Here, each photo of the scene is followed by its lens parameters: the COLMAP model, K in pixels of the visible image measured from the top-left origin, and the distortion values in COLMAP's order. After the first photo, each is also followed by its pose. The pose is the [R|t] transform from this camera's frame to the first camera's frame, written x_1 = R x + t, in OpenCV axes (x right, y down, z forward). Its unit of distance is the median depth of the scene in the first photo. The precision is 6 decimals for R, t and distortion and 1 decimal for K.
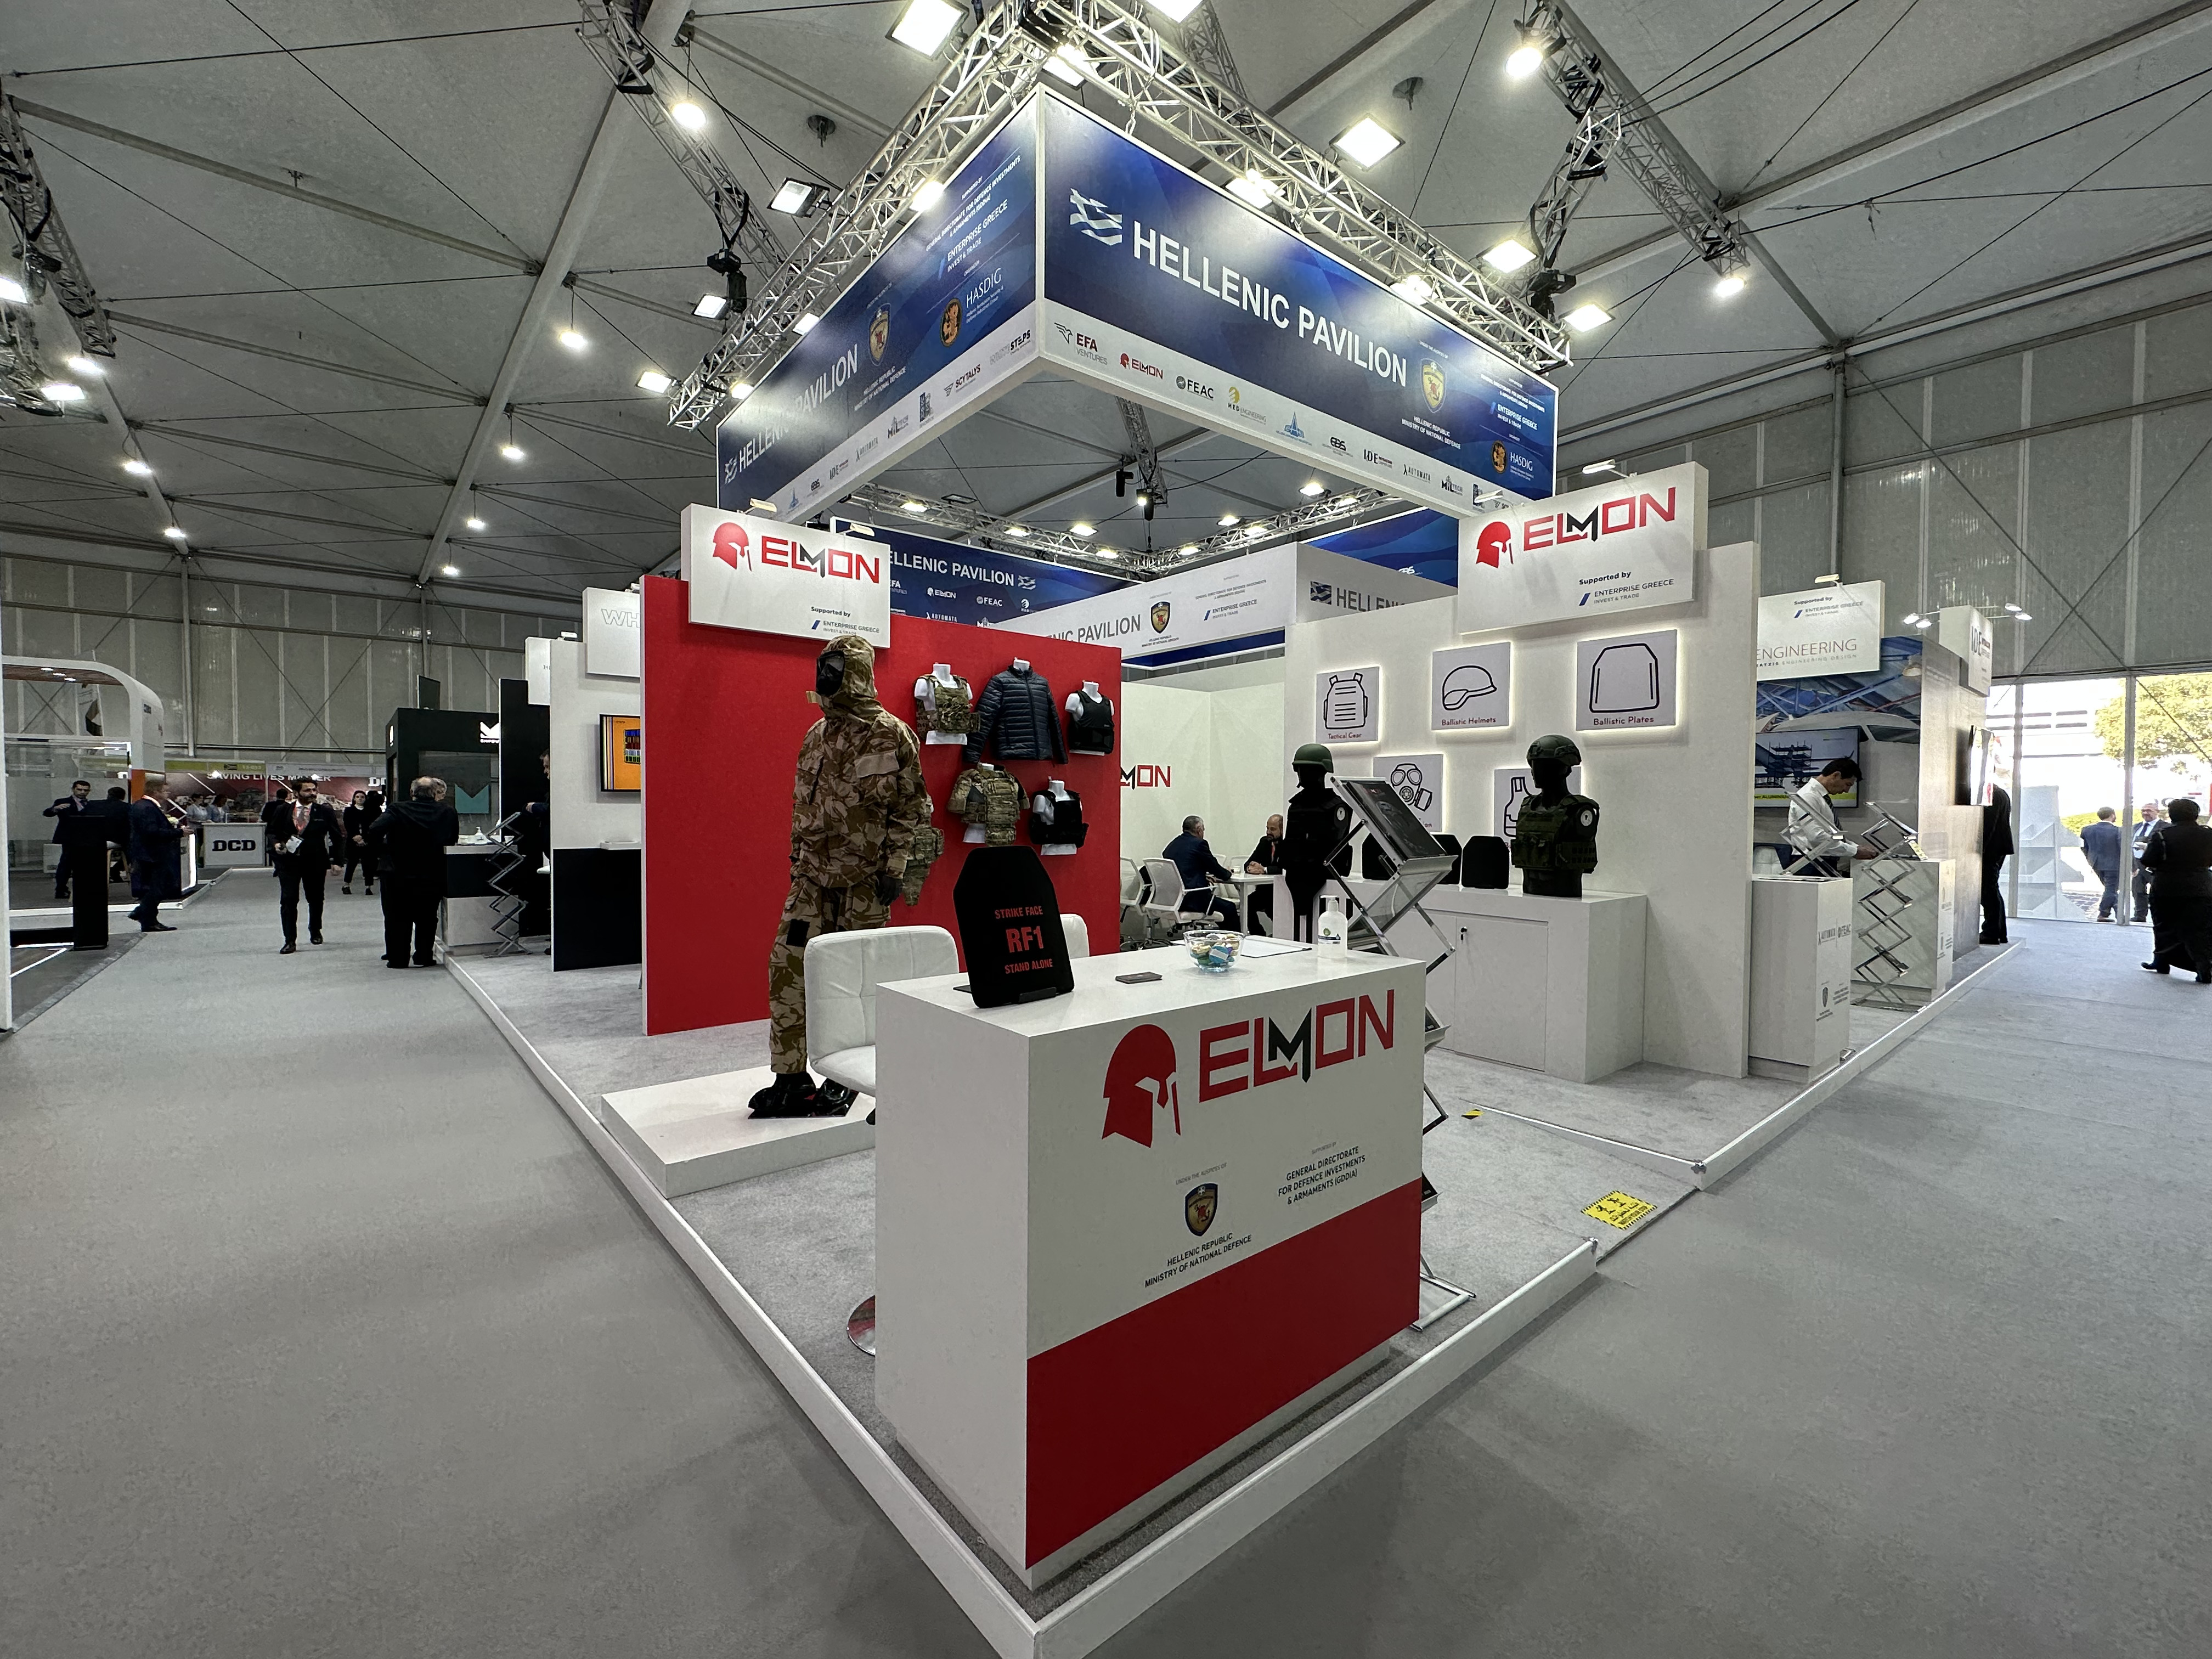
lens RADIAL K [[947.6, 0, 1113.2], [0, 947.6, 833.6], [0, 0, 1]] dist [-0.009723, 0.000249]
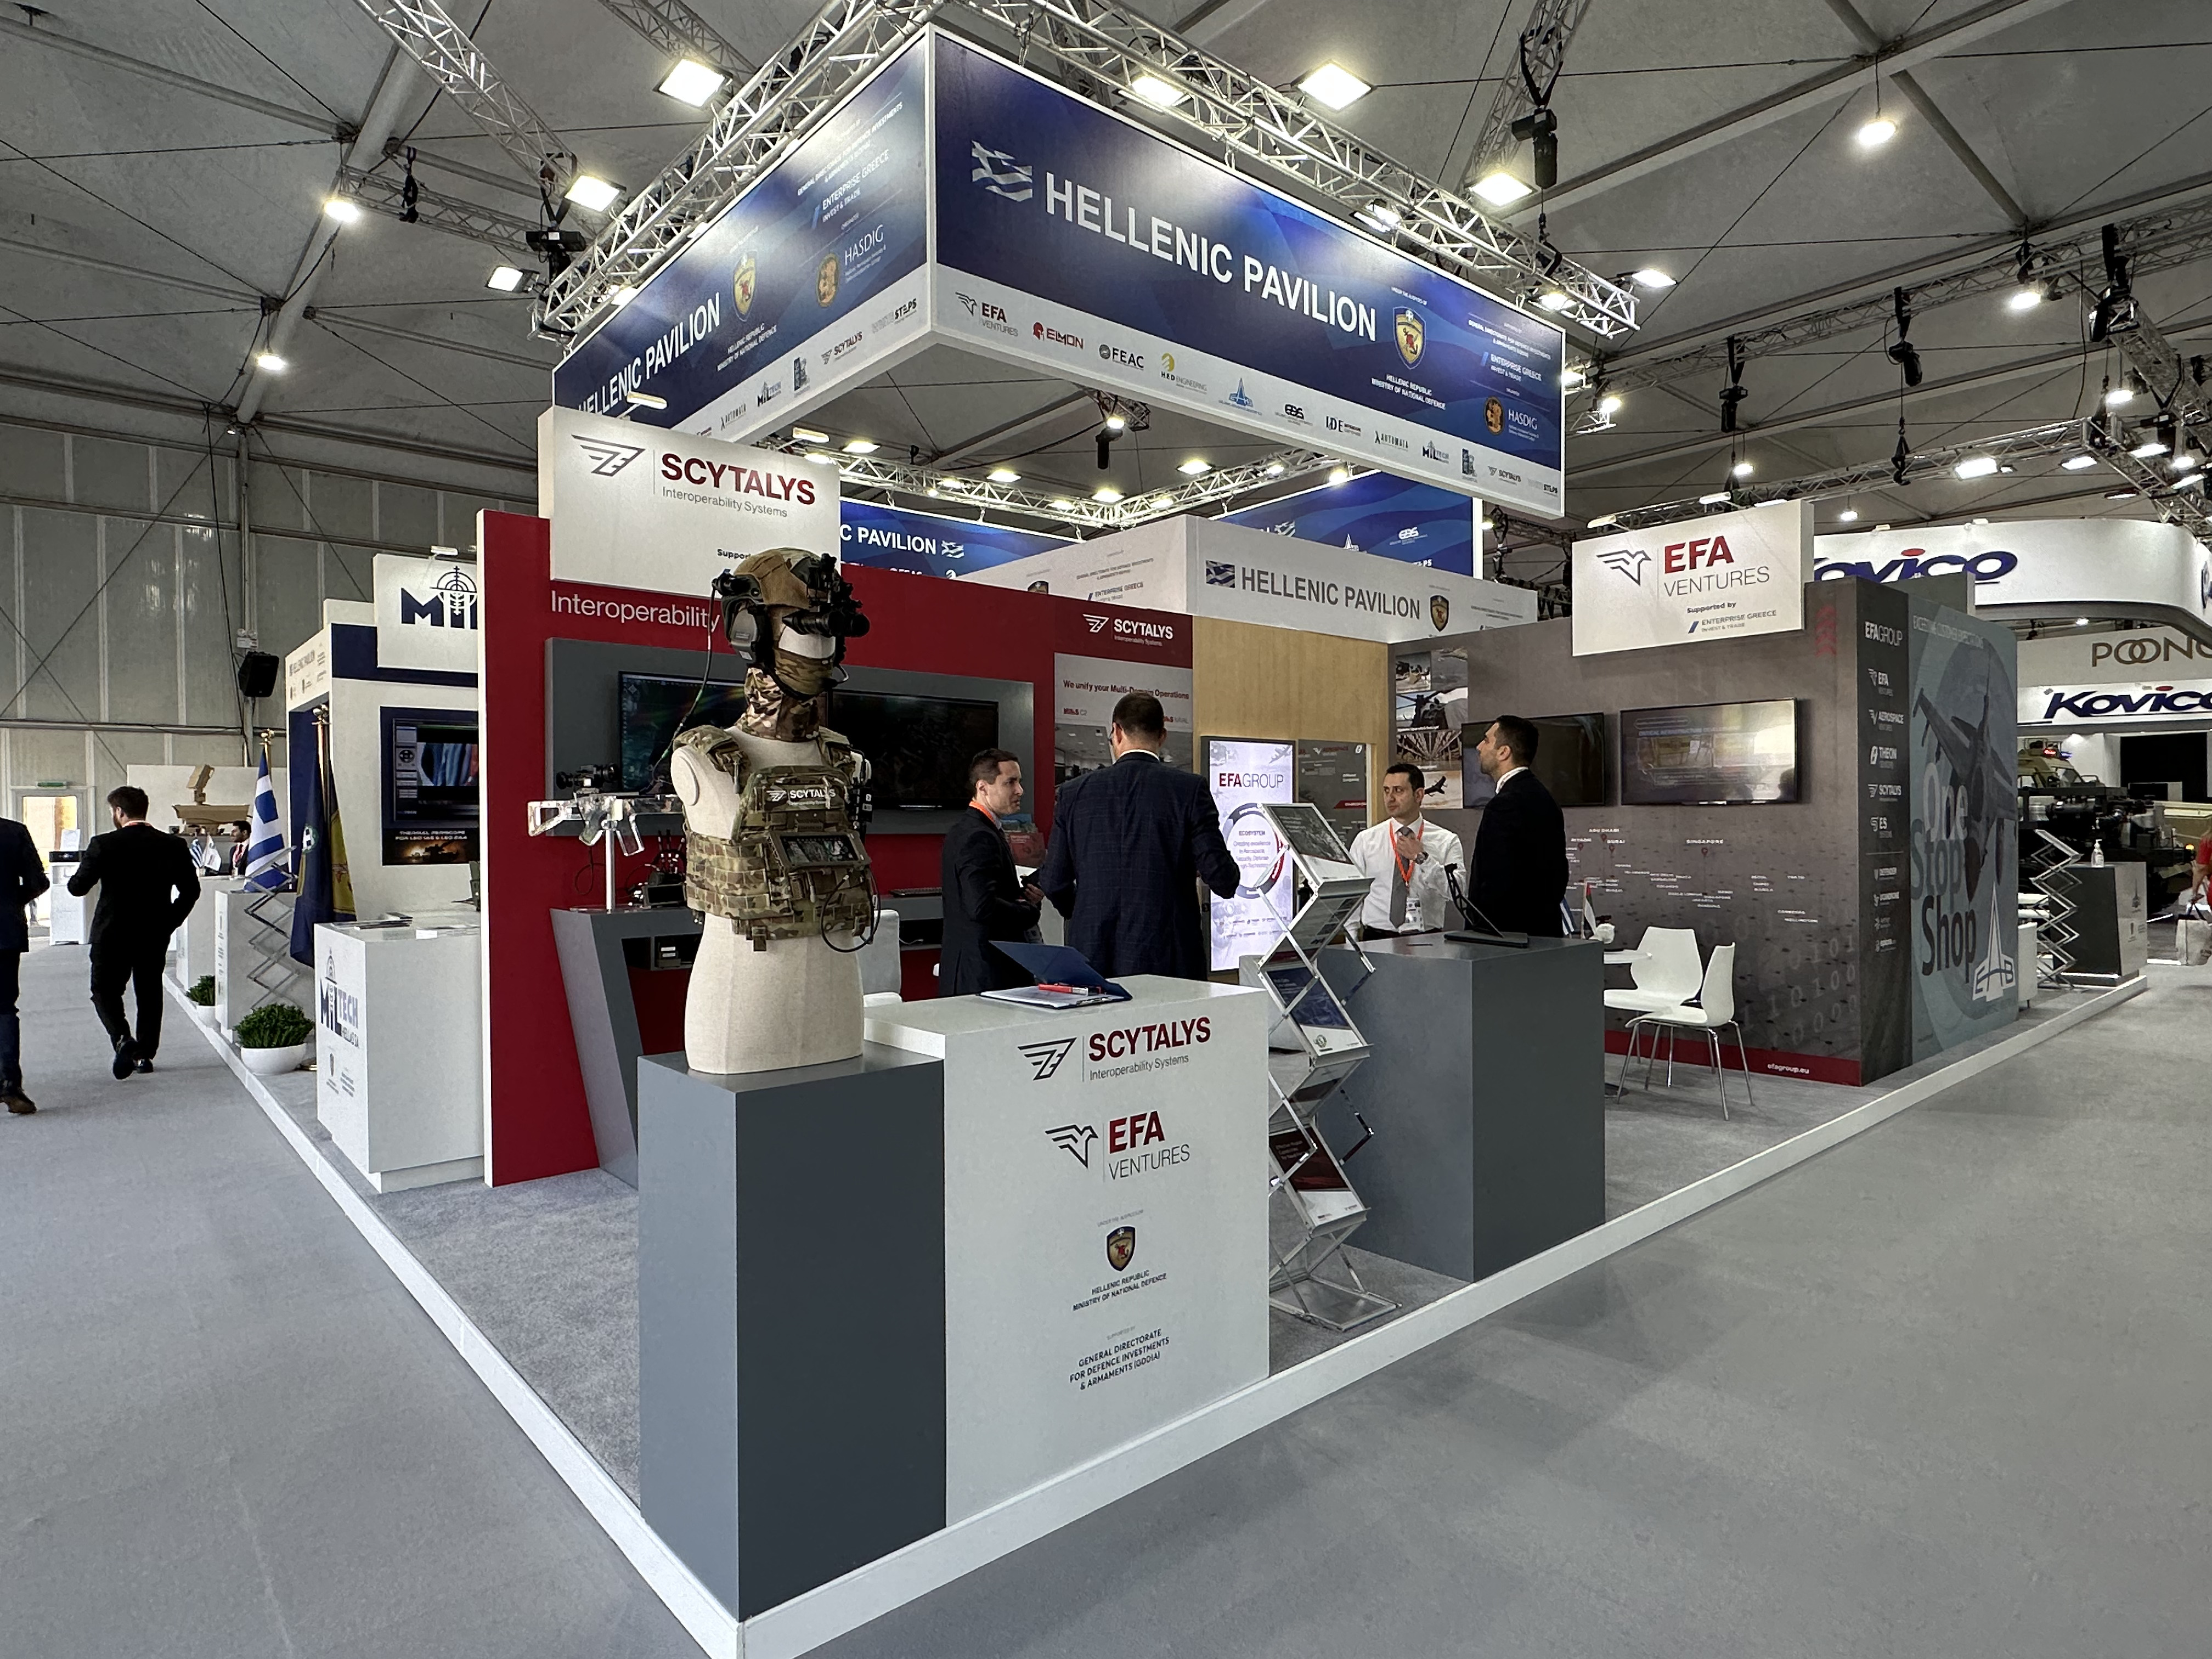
lens RADIAL K [[1231.3, 0, 1097.5], [0, 1231.3, 843.3], [0, 0, 1]] dist [-0.003074, -0.001964]
pose [[0.999679, -0.017784, 0.018055, 0.034794], [0.018105, 0.999678, -0.017792, -0.001957], [-0.017733, 0.018114, 0.999679, -0.125091]]
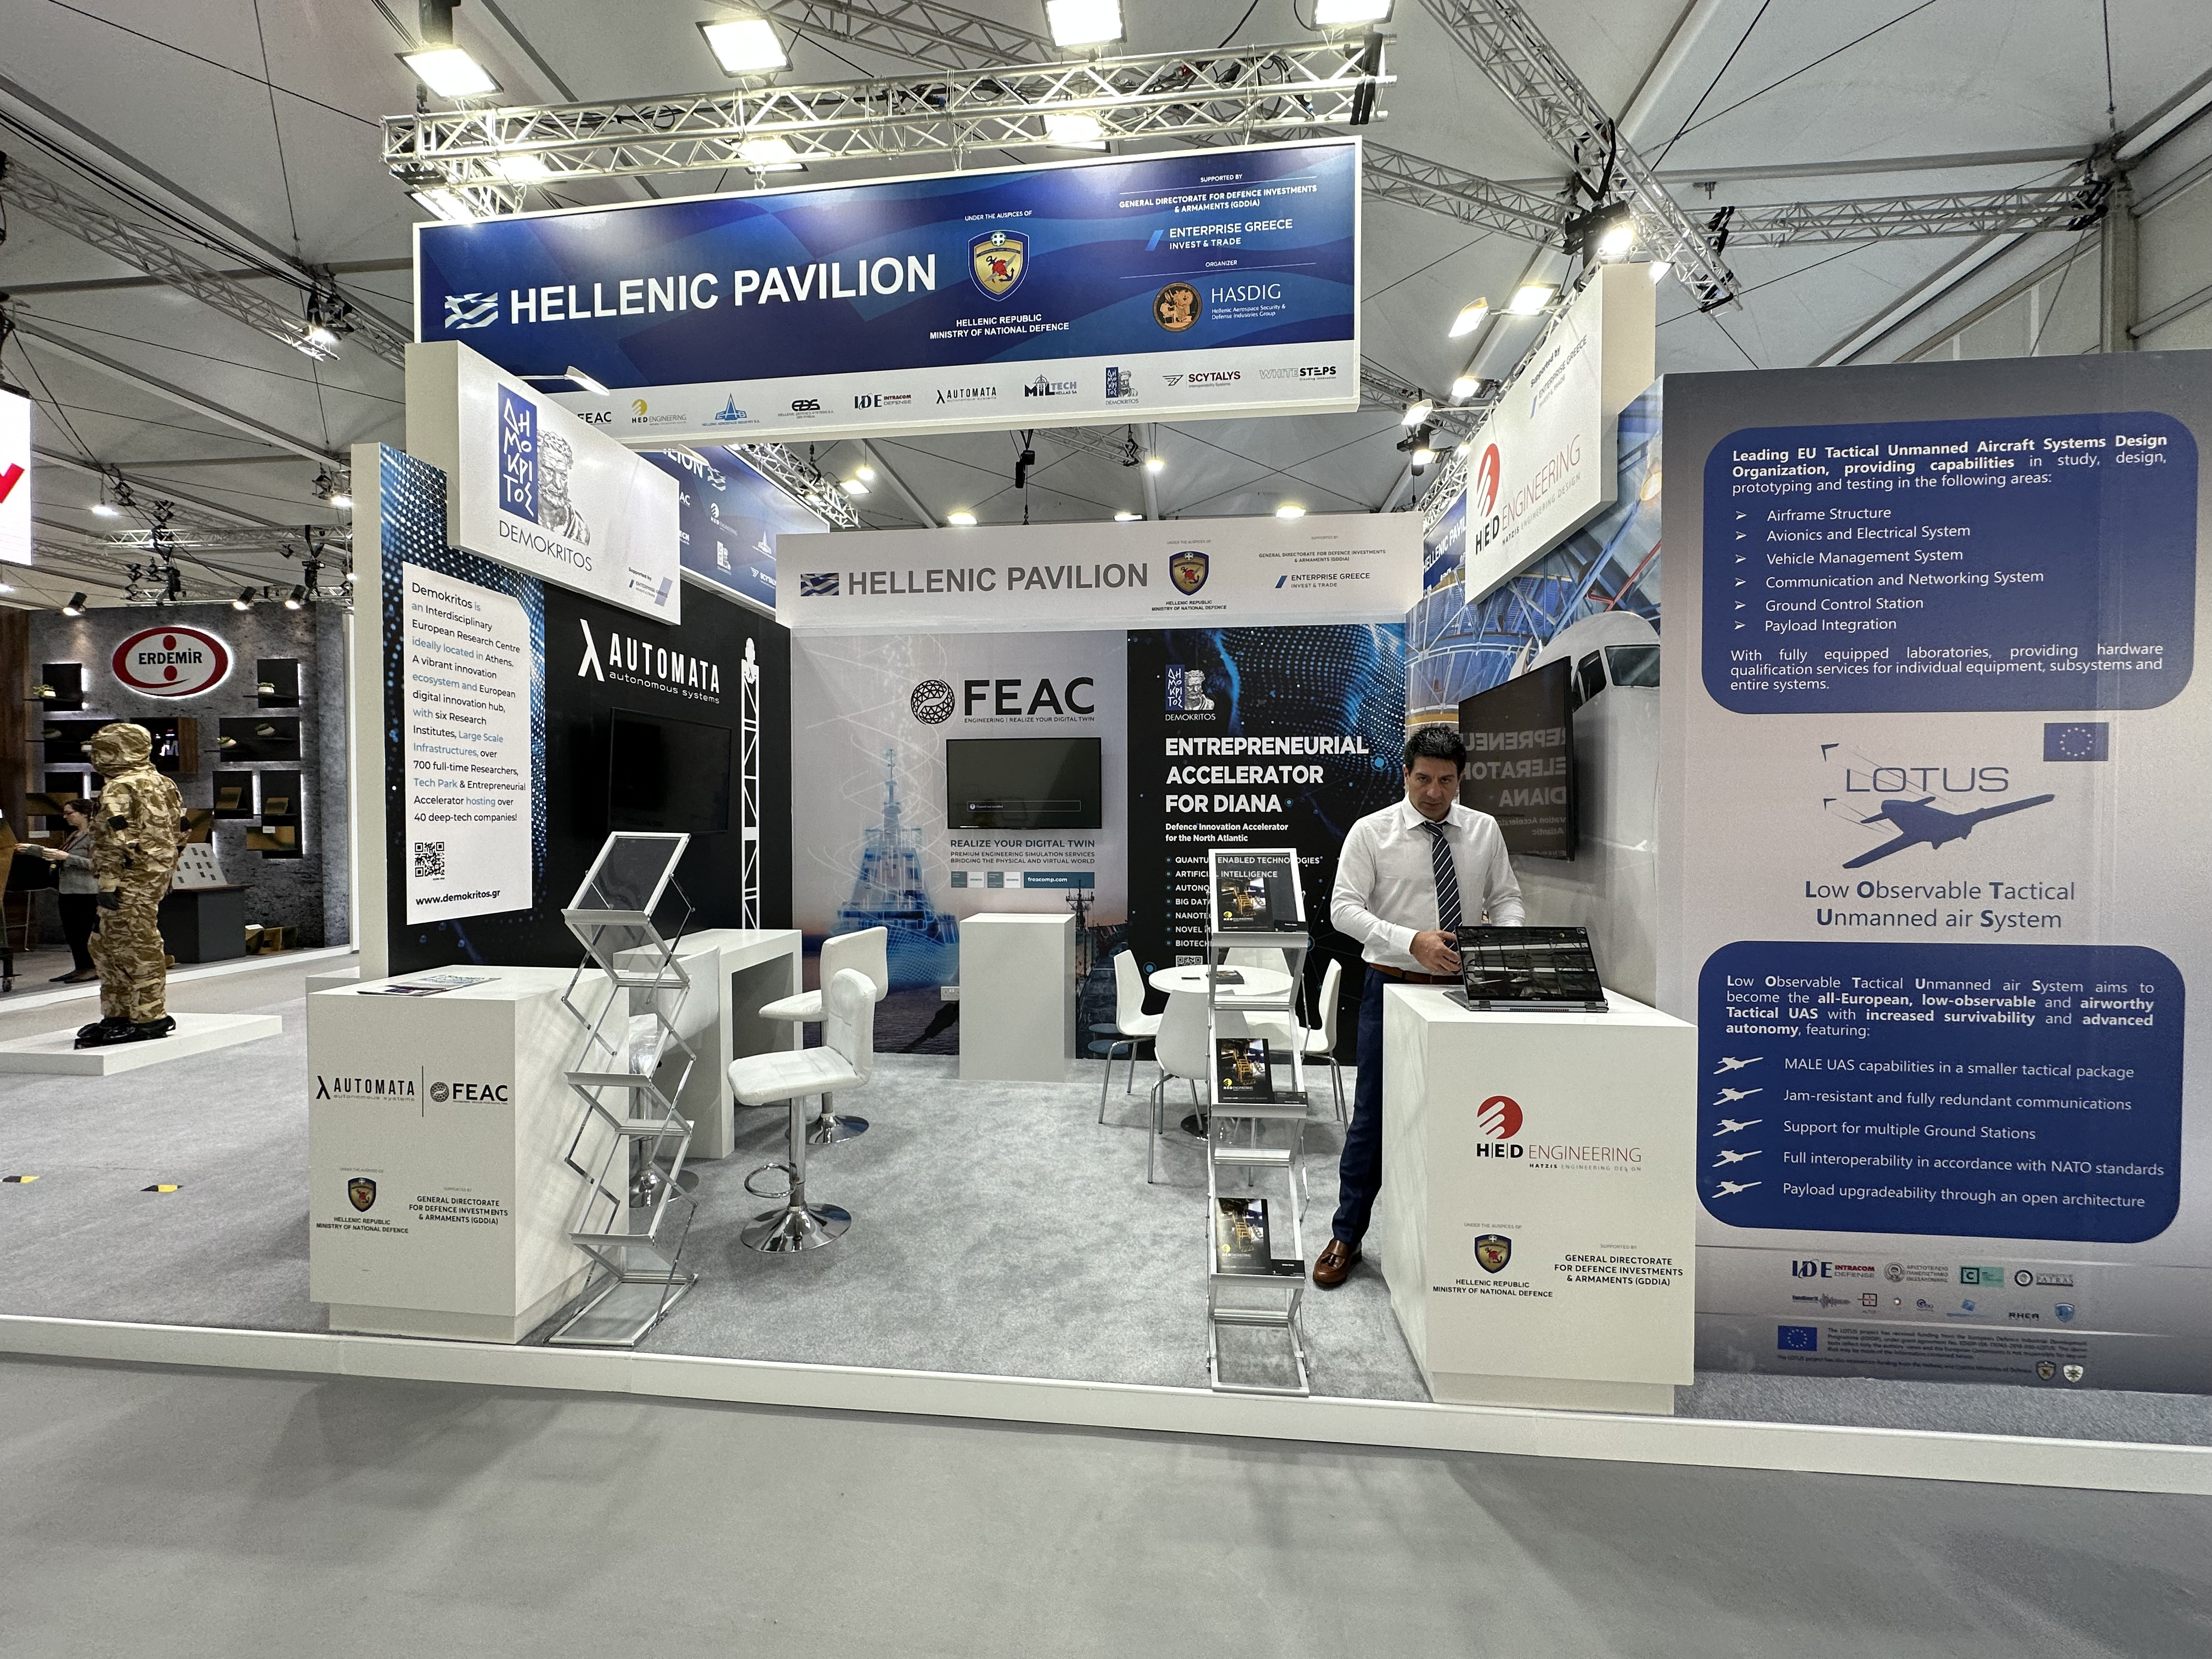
lens RADIAL K [[886.2, 0, 1091.3], [0, 886.2, 829.2], [0, 0, 1]] dist [-0.004482, 0.000486]
pose [[0.692920, 0.008233, -0.720968, 1.104716], [-0.016935, 0.999845, -0.004859, -0.041250], [0.720816, 0.015576, 0.692952, 0.723870]]
